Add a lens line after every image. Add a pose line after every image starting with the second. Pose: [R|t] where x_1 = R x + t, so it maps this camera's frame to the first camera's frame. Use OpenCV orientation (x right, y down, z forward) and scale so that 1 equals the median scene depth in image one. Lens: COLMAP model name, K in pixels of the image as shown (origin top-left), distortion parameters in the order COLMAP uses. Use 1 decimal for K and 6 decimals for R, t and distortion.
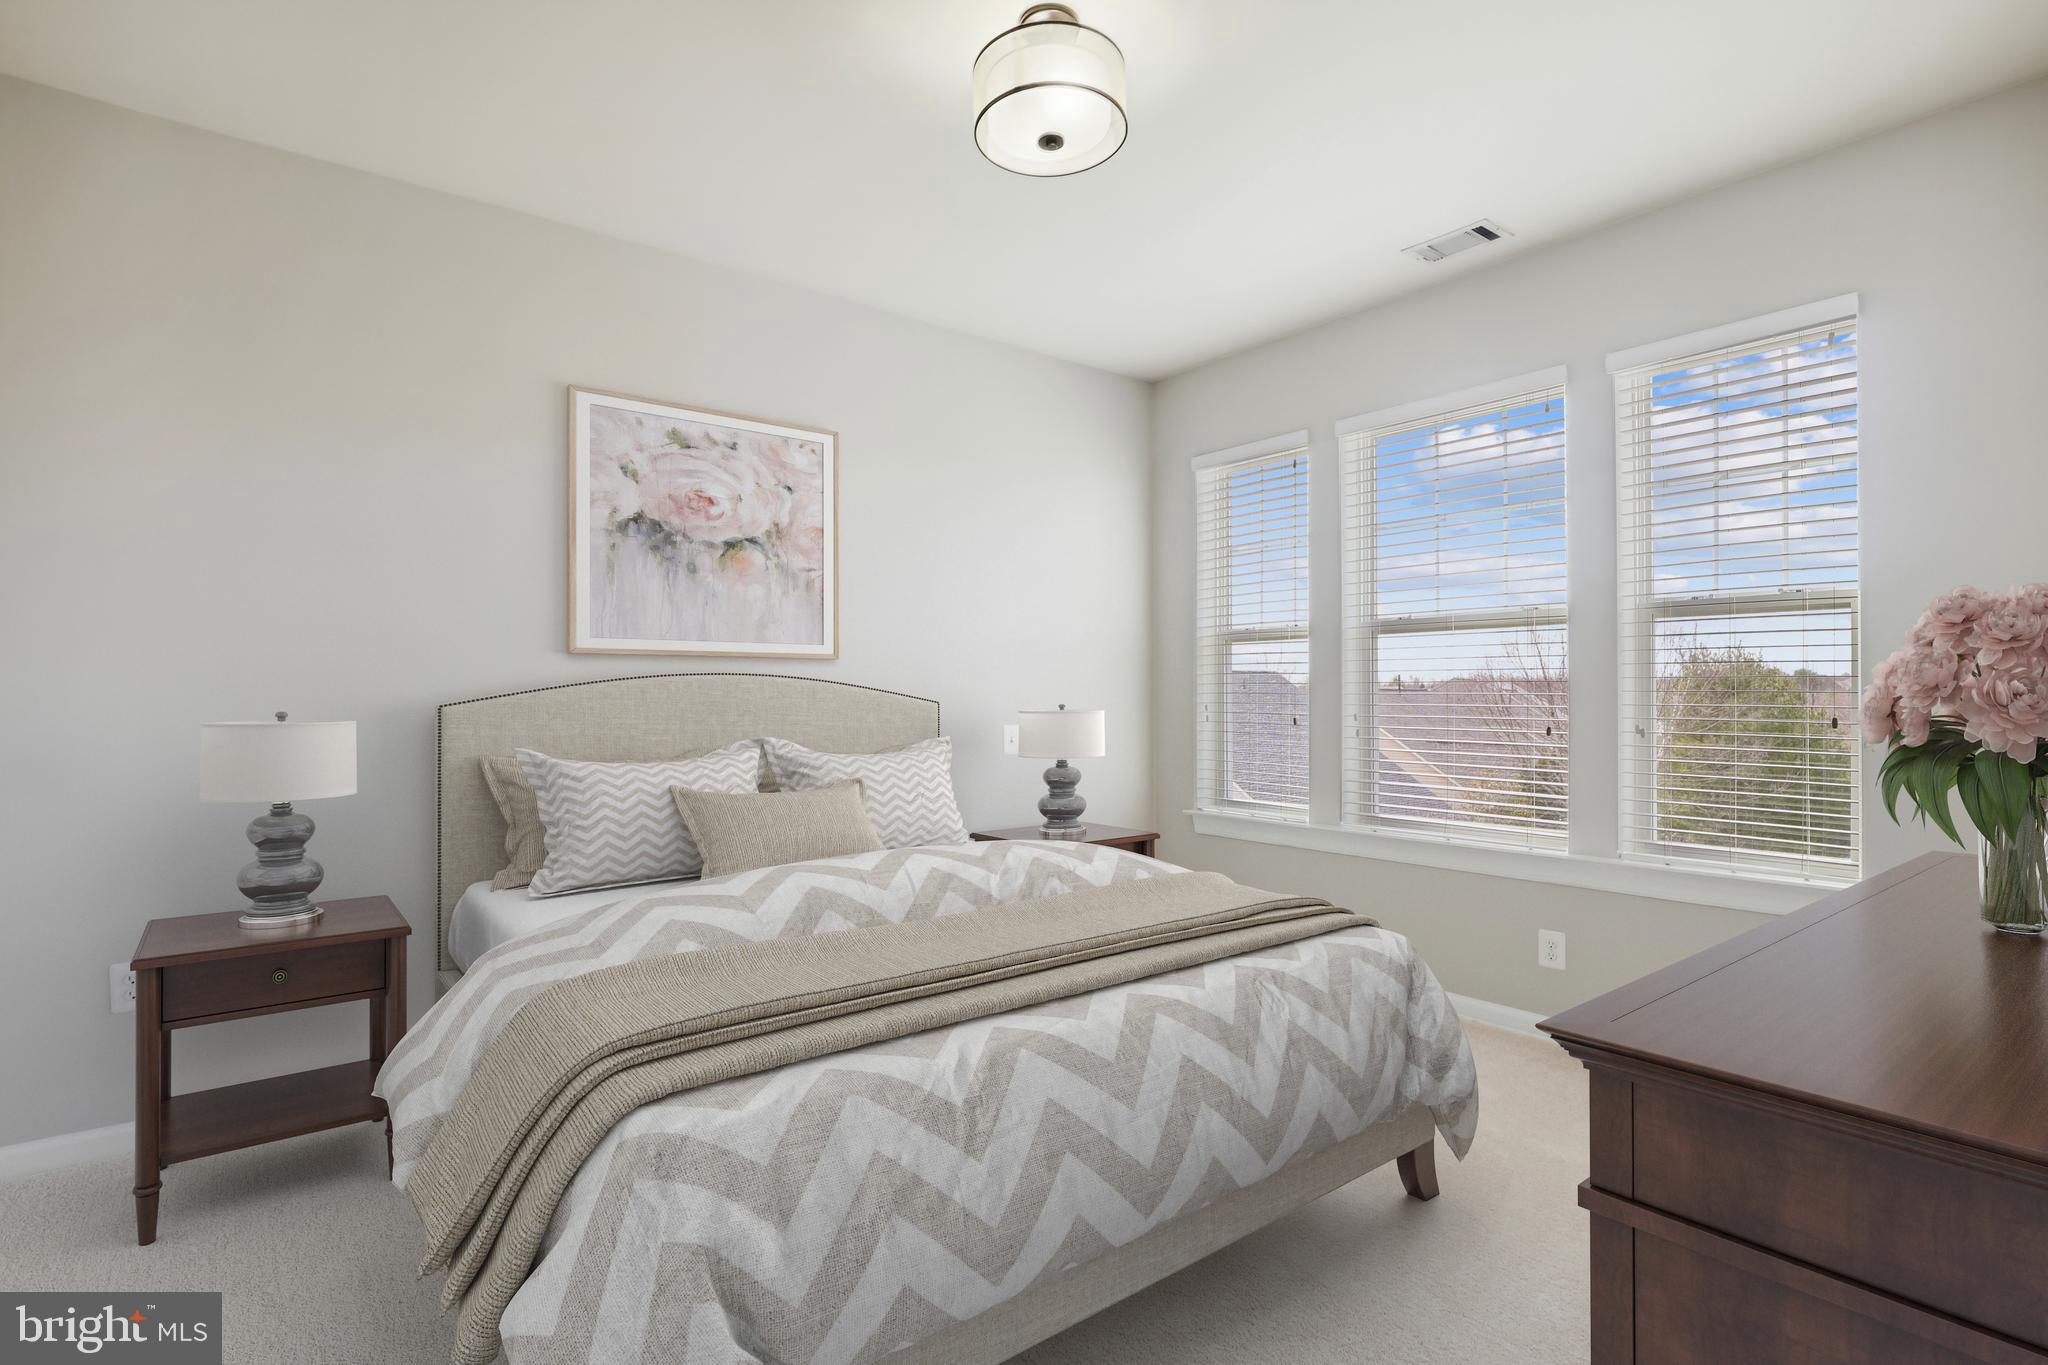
lens RADIAL K [[962.9, 0, 1024.9], [0, 962.9, 699.0], [0, 0, 1]] dist [-0.000391, 0.000452]
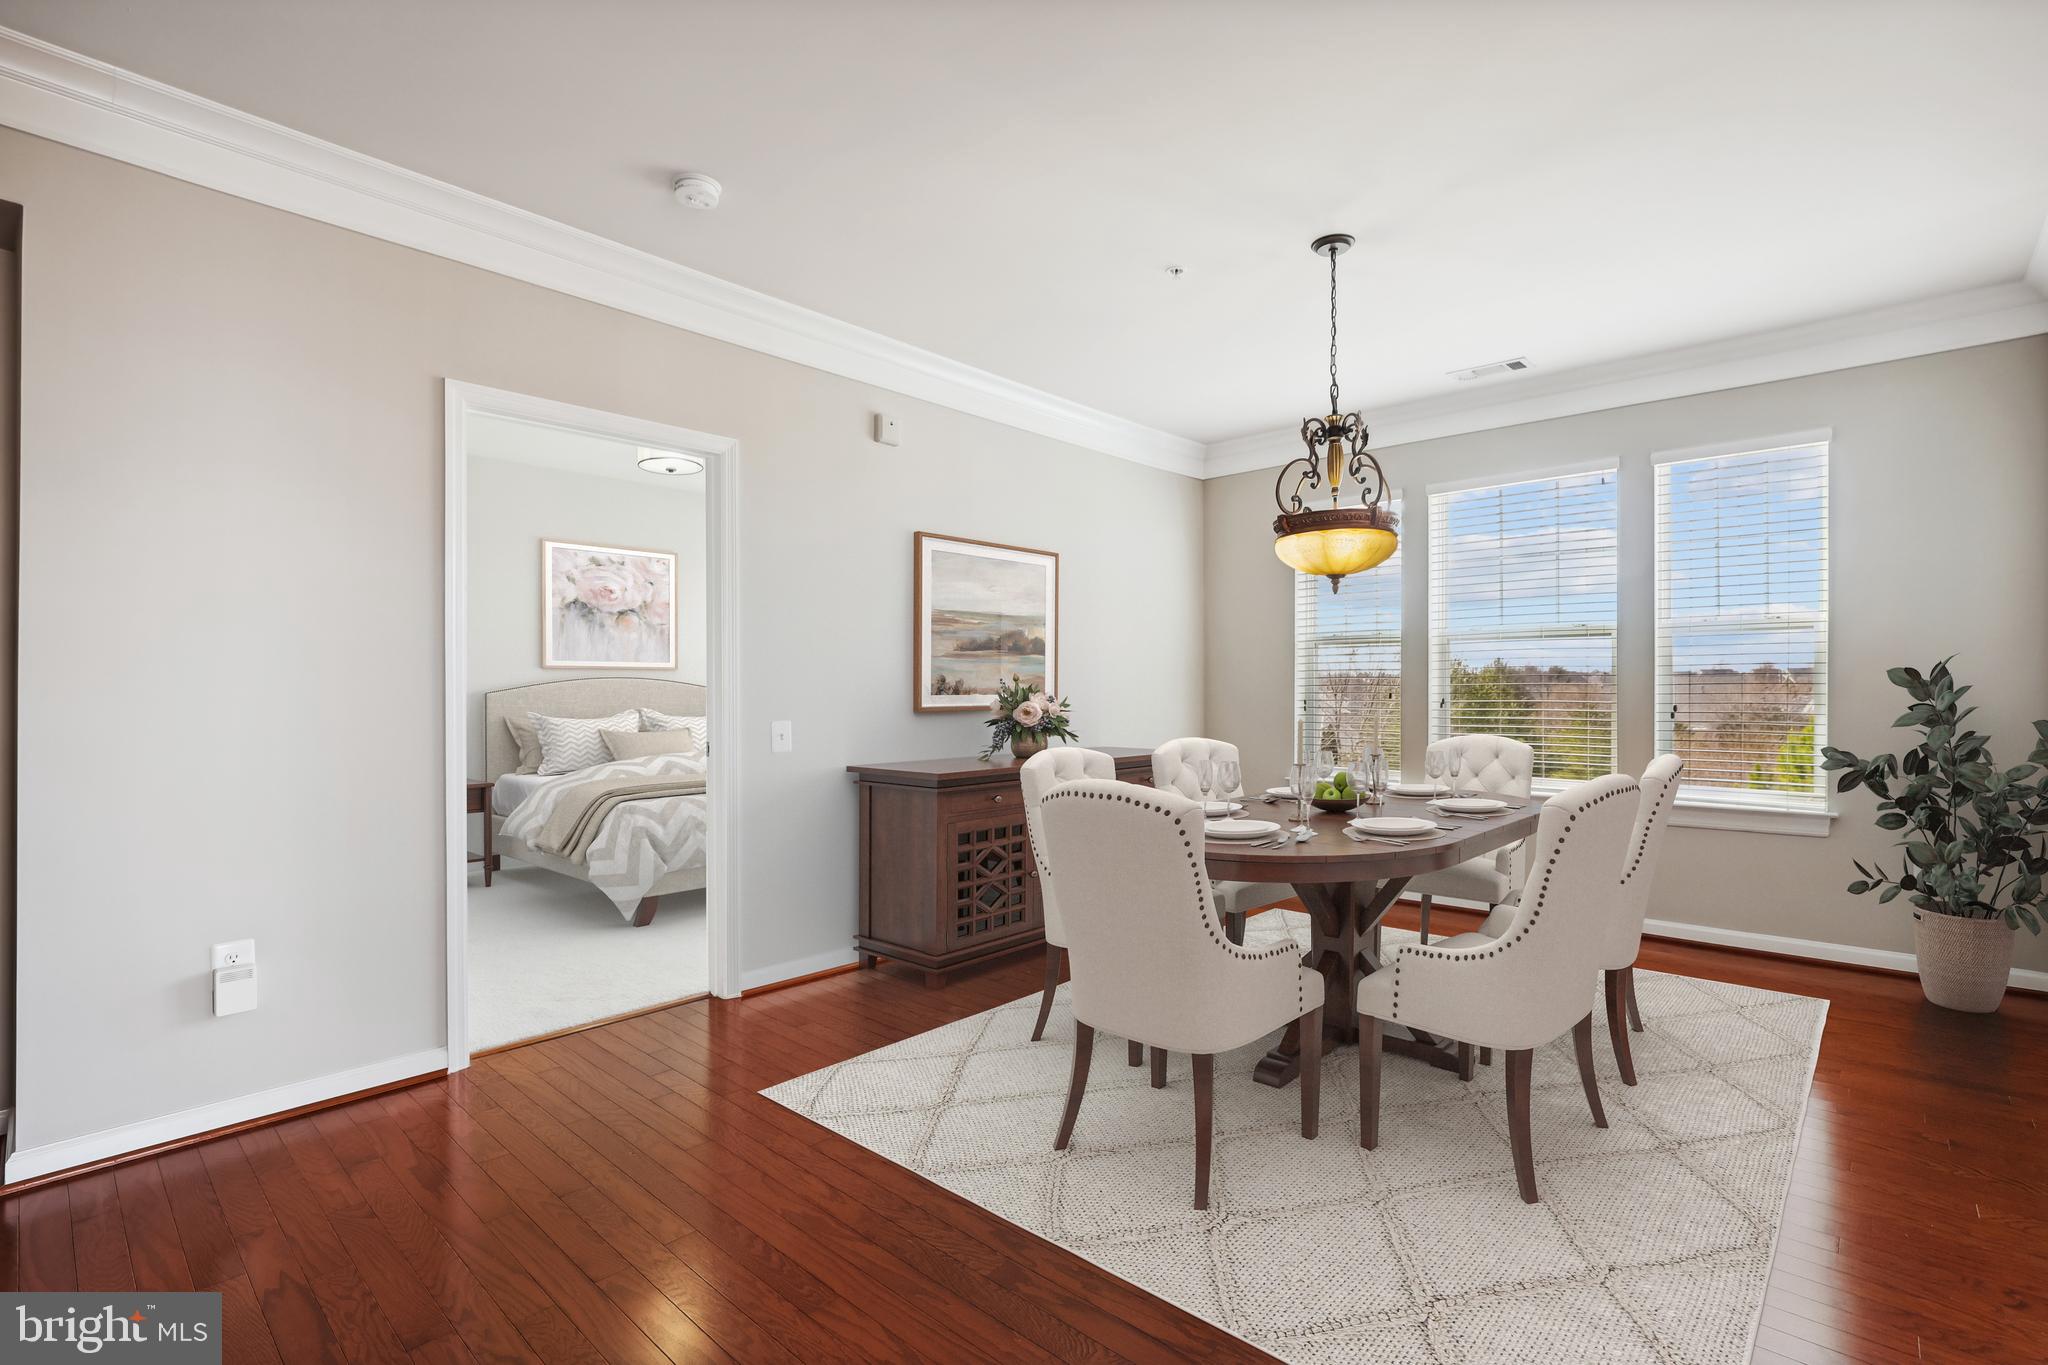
lens RADIAL K [[962.9, 0, 1024.9], [0, 962.9, 699.0], [0, 0, 1]] dist [-0.000391, 0.000452]
pose [[0.987618, -0.001504, 0.156874, 0.221388], [0.001141, 0.999996, 0.002404, 0.015103], [-0.156877, -0.002195, 0.987616, -1.177807]]
